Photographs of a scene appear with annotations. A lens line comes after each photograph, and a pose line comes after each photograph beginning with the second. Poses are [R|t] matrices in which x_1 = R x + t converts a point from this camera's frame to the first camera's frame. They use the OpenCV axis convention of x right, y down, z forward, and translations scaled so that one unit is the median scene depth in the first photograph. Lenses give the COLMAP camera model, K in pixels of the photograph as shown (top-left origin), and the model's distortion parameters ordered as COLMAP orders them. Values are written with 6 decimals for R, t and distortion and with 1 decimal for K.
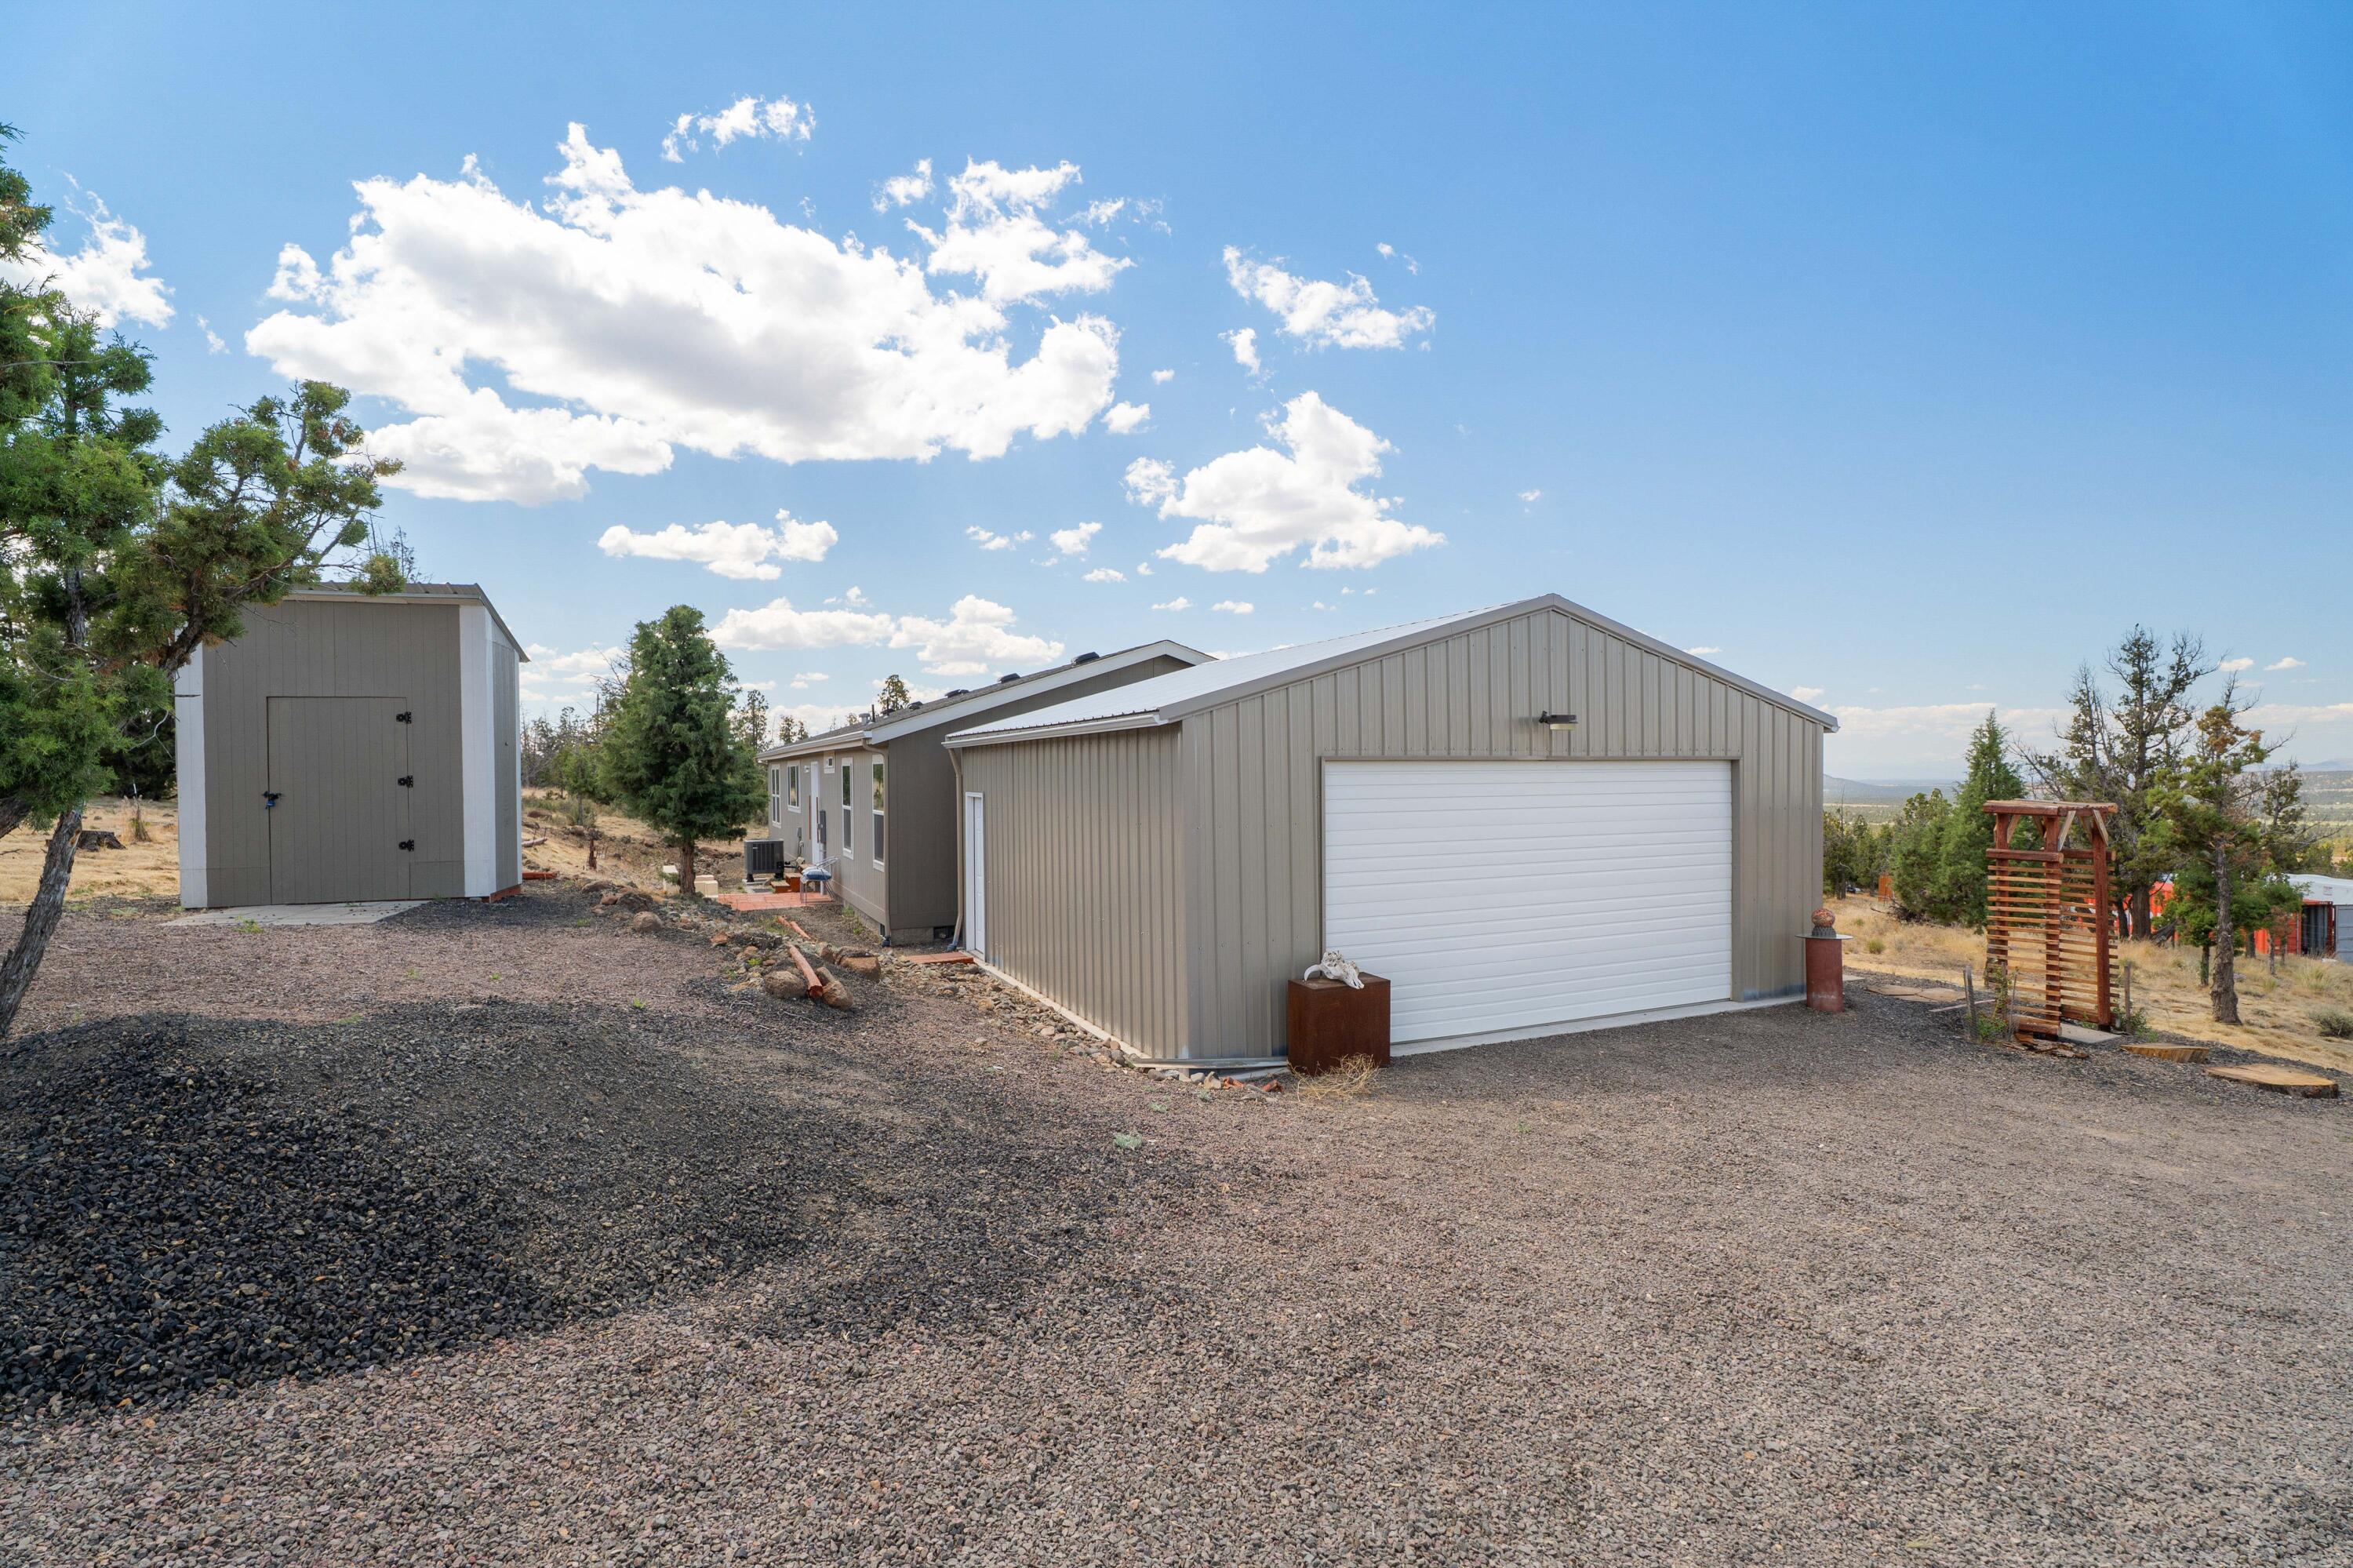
lens RADIAL K [[1096.2, 0, 1210.0], [0, 1096.2, 786.2], [0, 0, 1]] dist [-0.049700, 0.000411]
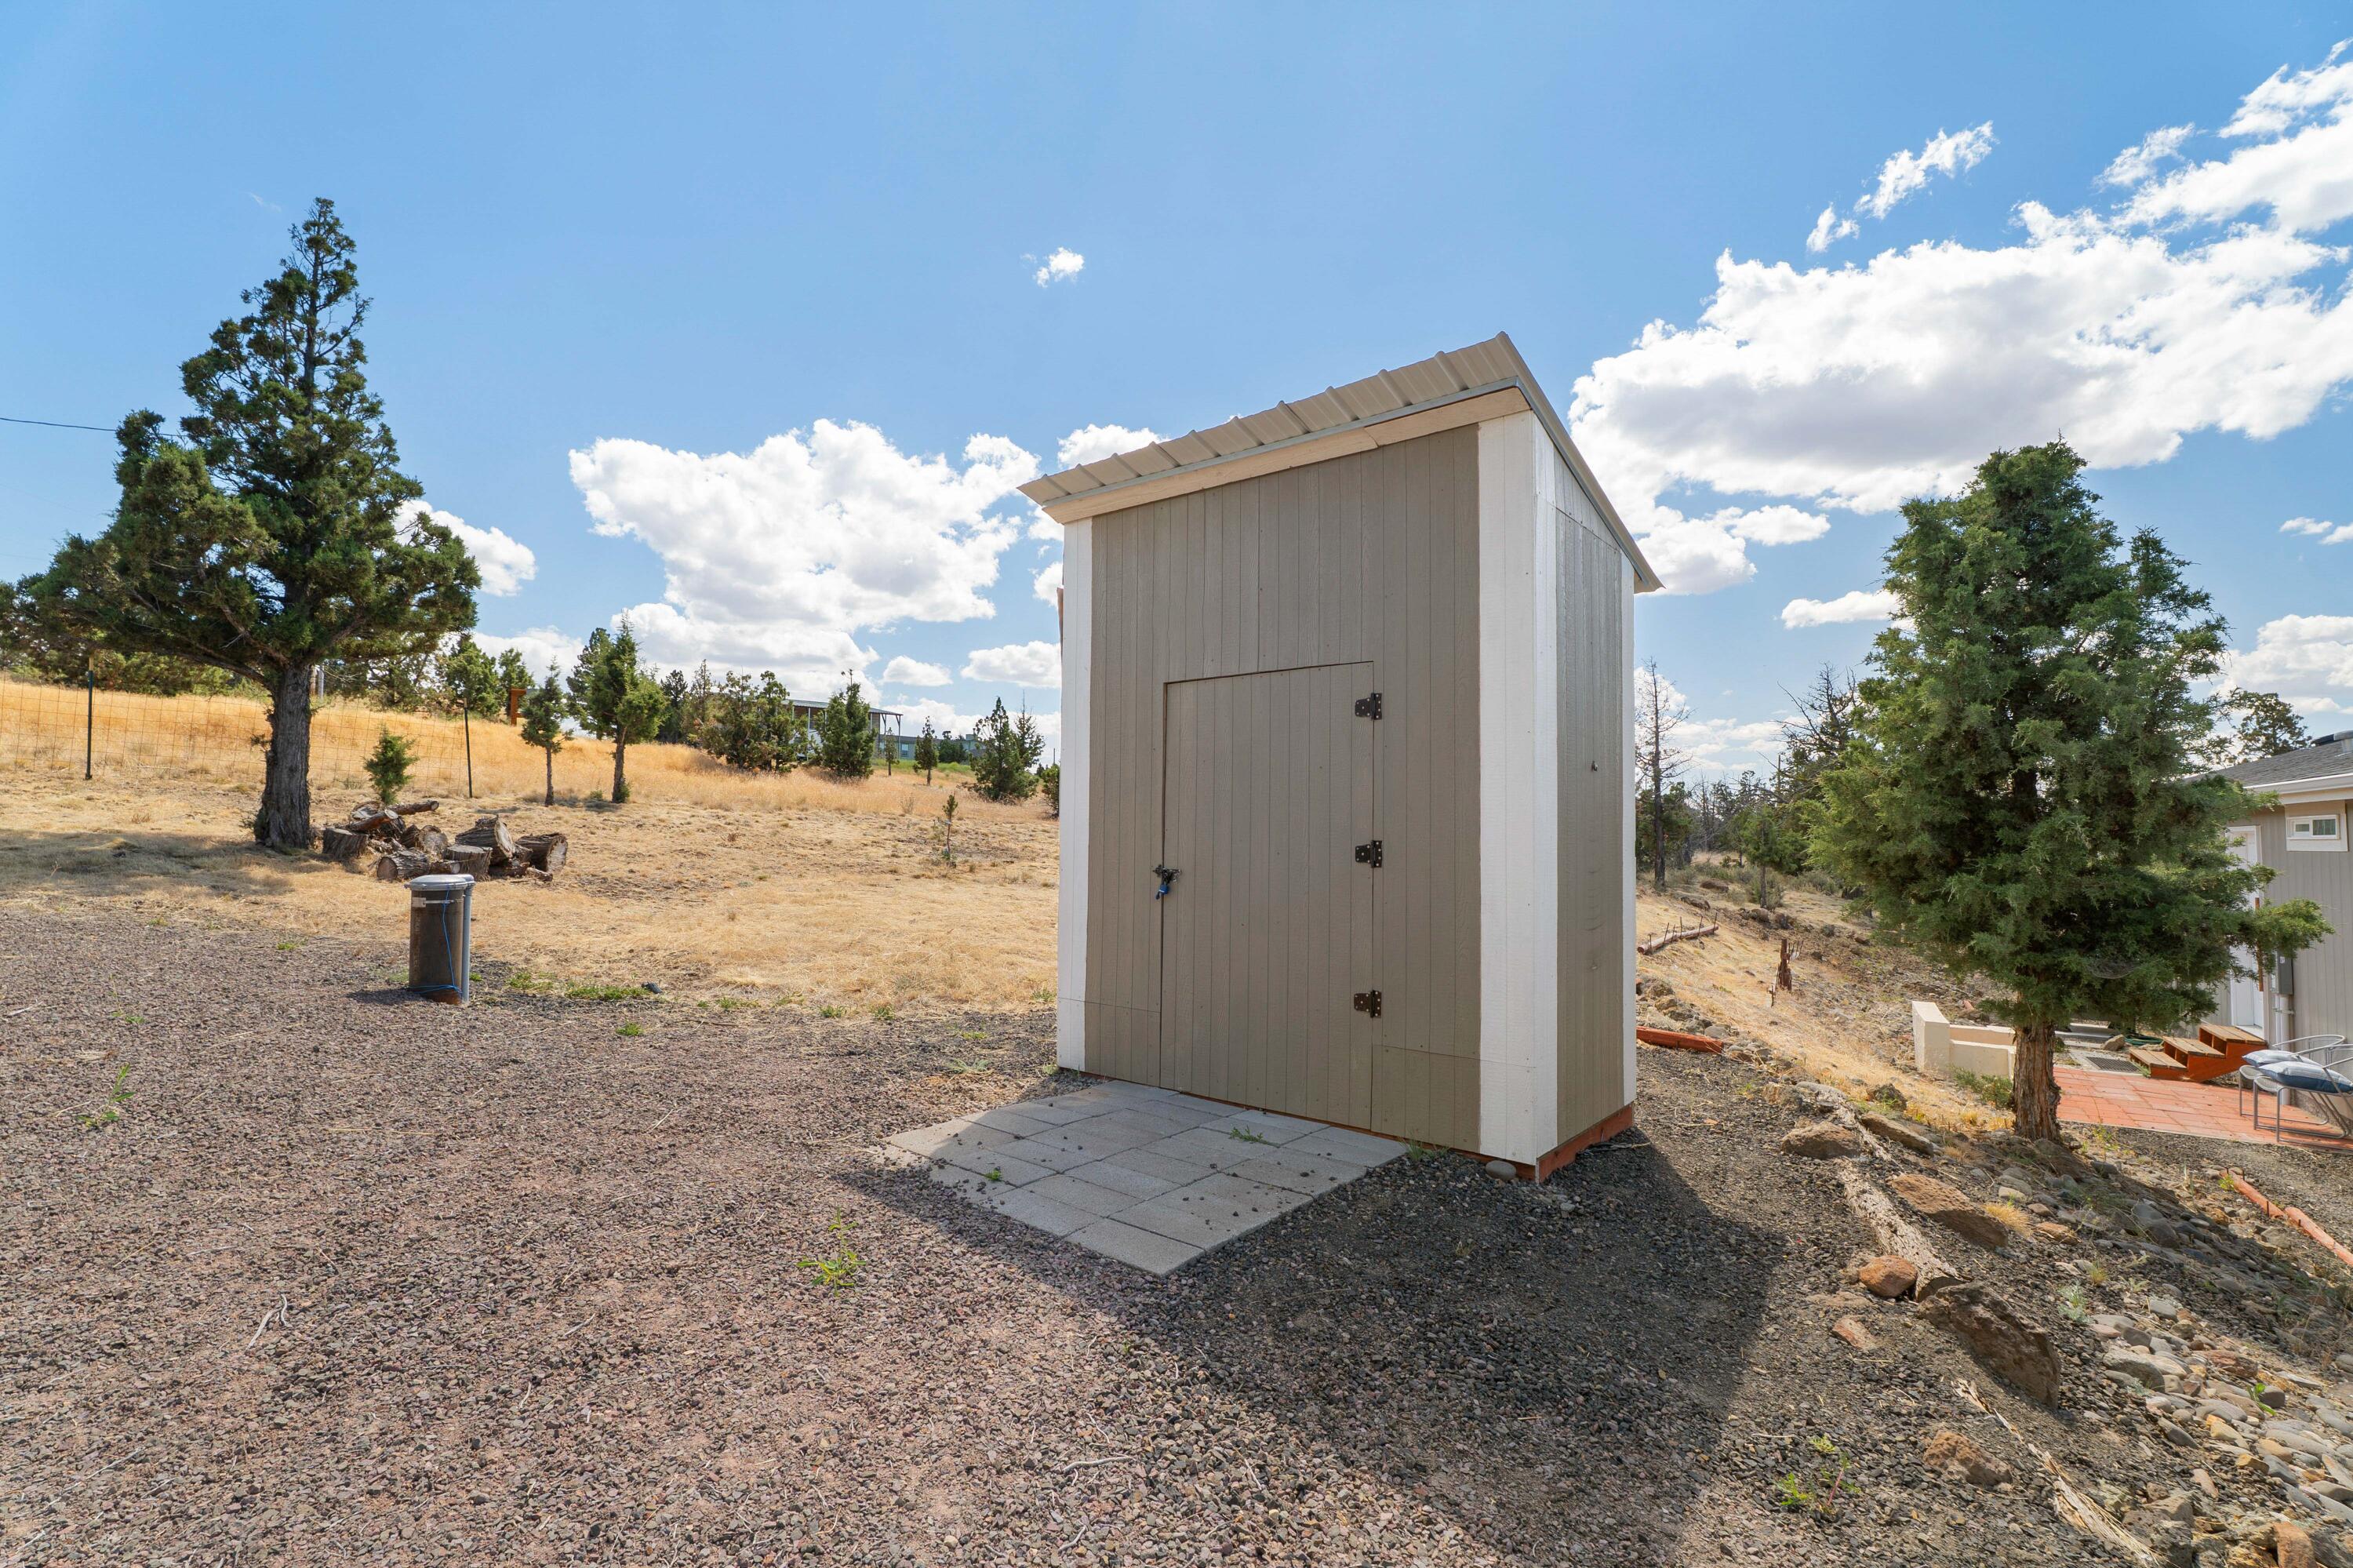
lens RADIAL K [[1063.0, 0, 1167.0], [0, 1063.0, 781.5], [0, 0, 1]] dist [0.002443, -0.000485]
pose [[0.508823, -0.025958, -0.860479, -0.085010], [-0.029797, 0.998415, -0.047739, -0.002192], [0.860355, 0.049931, 0.507244, 0.142481]]
